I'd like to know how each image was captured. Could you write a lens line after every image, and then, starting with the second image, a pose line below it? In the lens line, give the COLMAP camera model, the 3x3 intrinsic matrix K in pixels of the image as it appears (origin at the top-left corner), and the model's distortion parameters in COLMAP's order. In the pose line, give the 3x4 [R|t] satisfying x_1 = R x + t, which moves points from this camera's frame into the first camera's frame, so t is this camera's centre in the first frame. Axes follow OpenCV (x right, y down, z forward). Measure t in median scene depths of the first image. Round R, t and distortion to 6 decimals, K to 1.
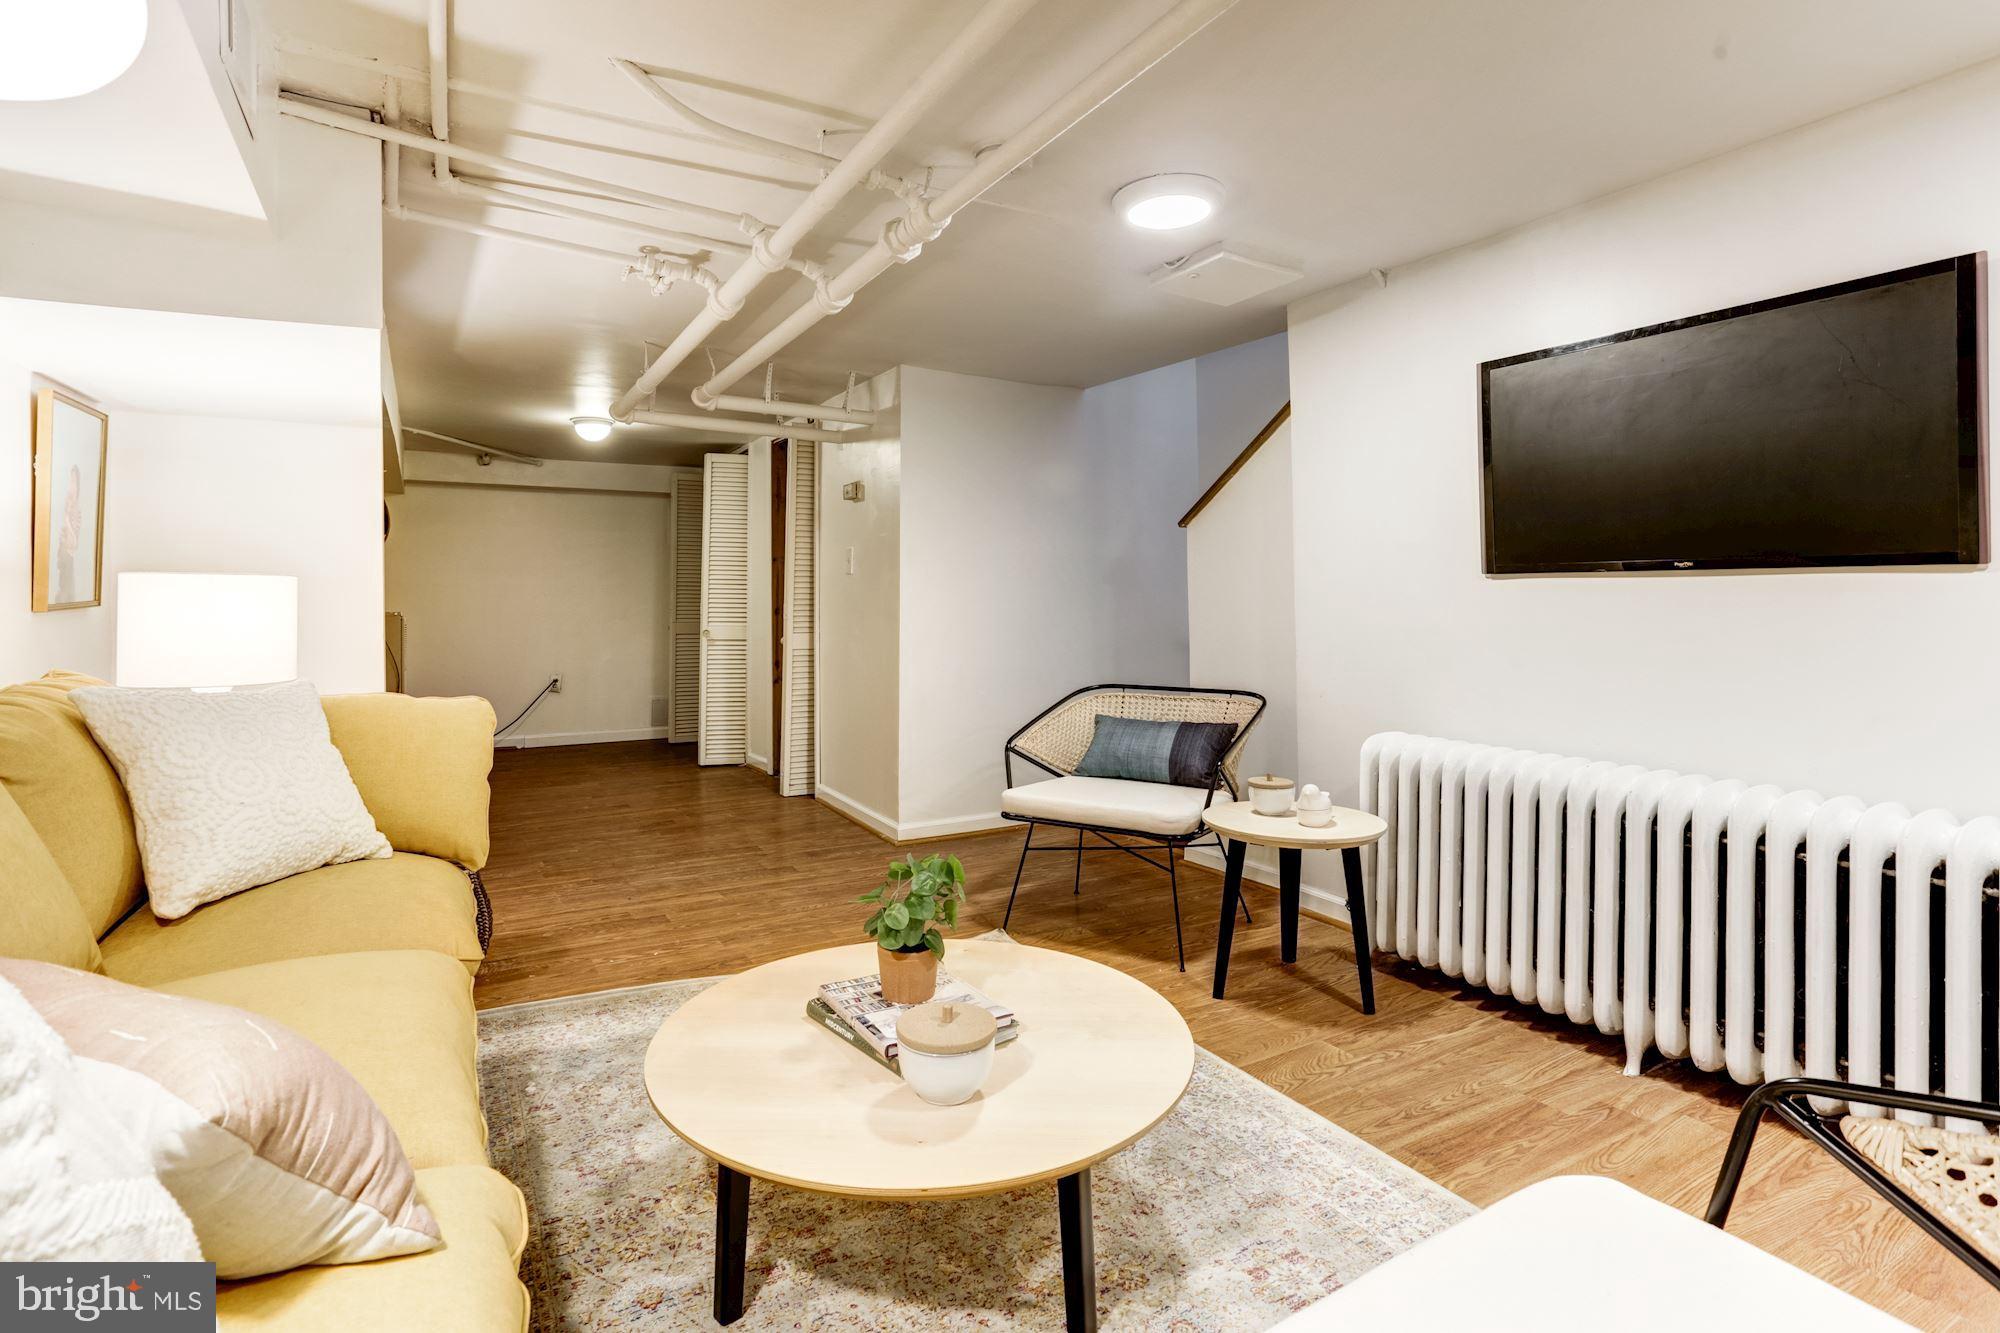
lens RADIAL K [[982.3, 0, 1009.1], [0, 982.3, 617.5], [0, 0, 1]] dist [0.000996, -0.000338]
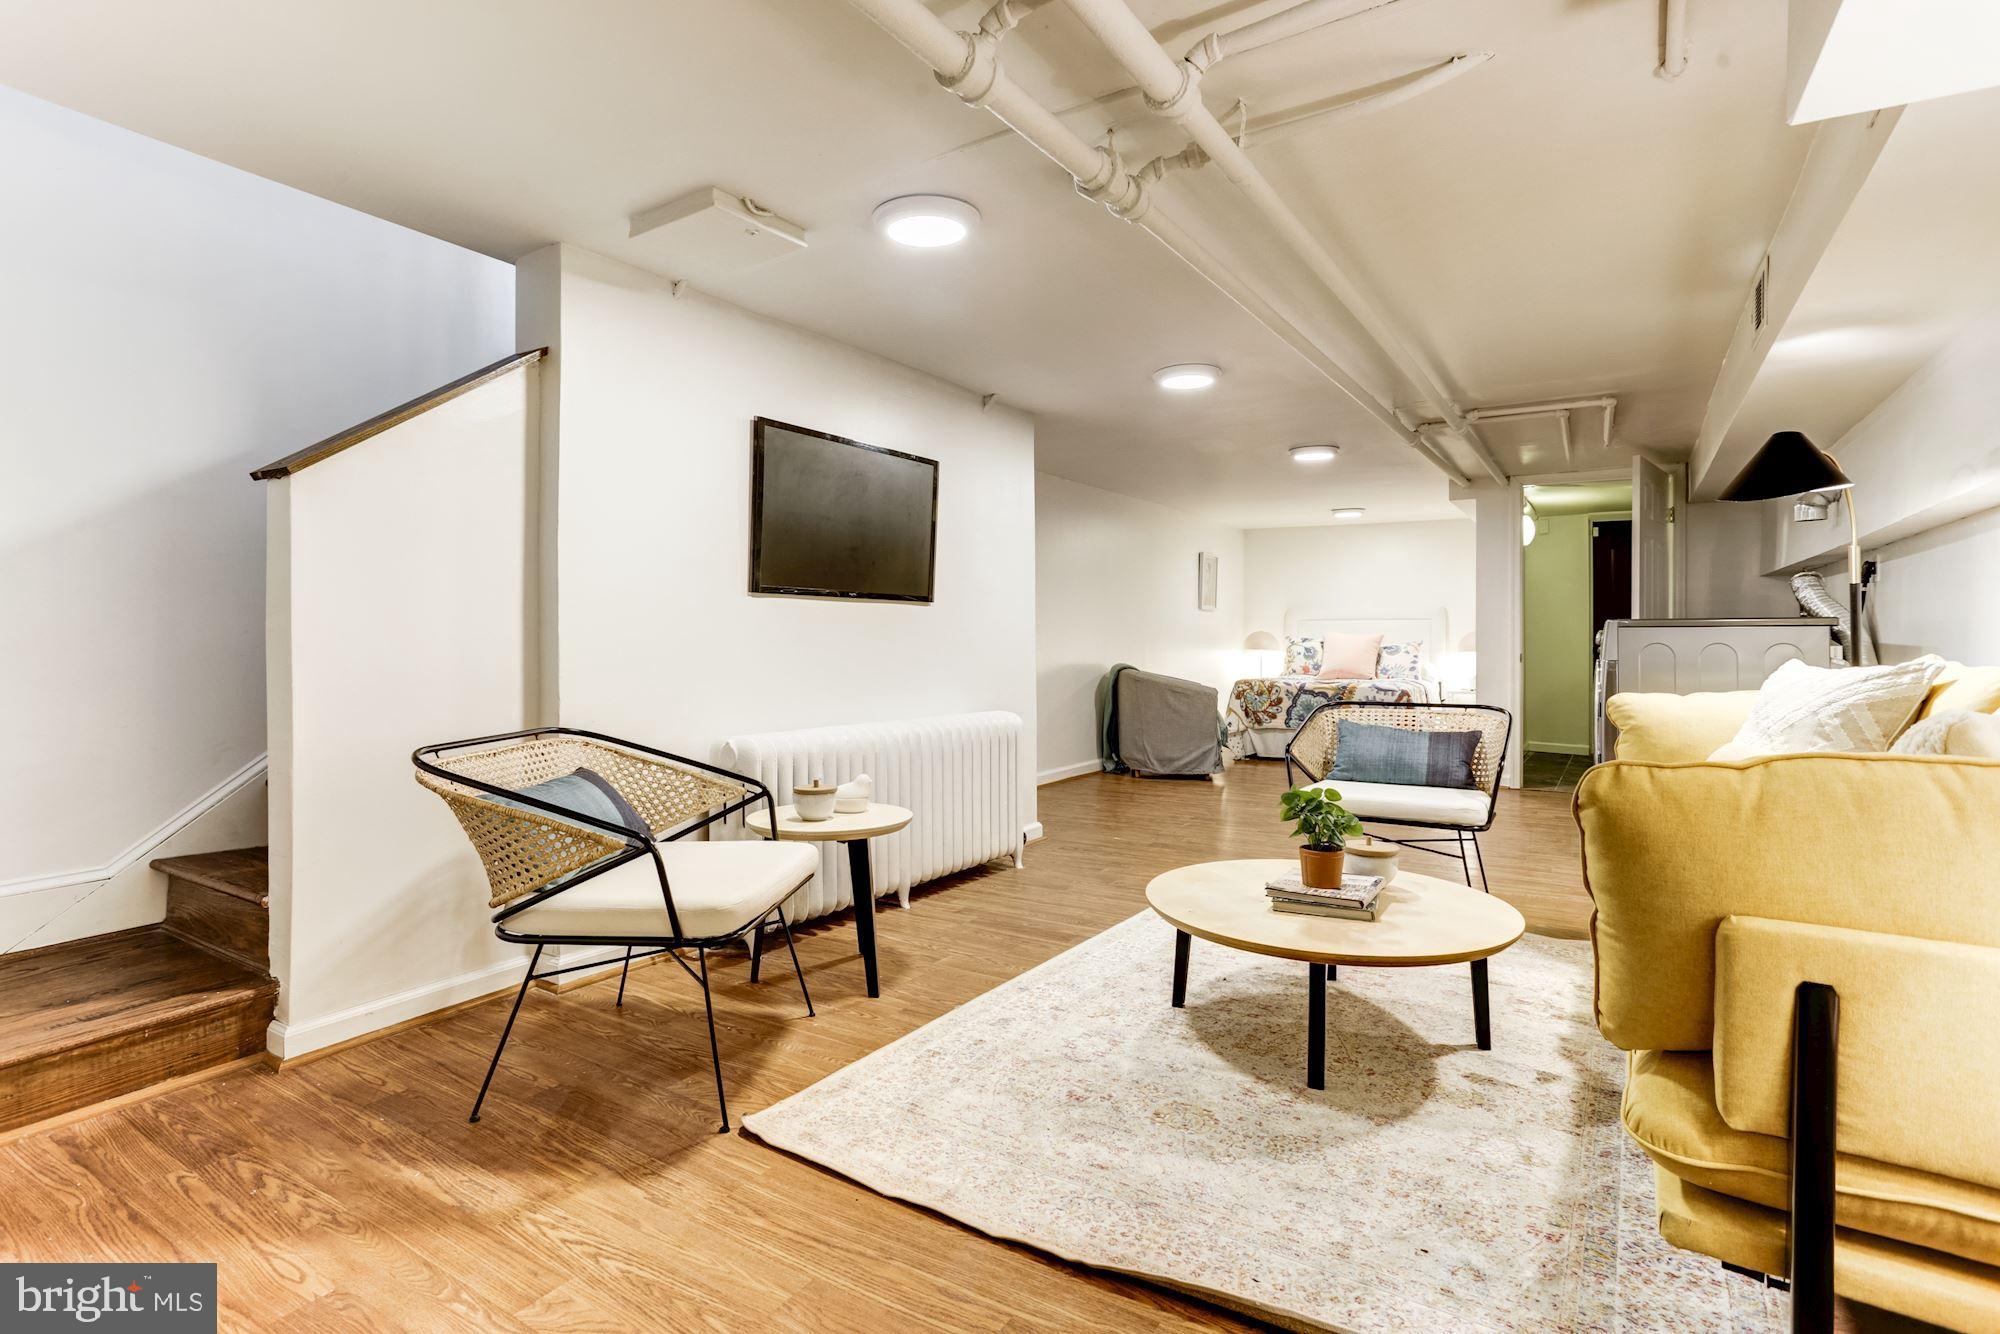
lens RADIAL K [[982.3, 0, 1000.2], [0, 982.3, 648.6], [0, 0, 1]] dist [0.000996, -0.000338]
pose [[-0.440679, -0.007909, 0.897630, -0.863126], [0.006174, 0.999911, 0.011842, 0.013989], [-0.897643, 0.010761, -0.440591, 1.504440]]
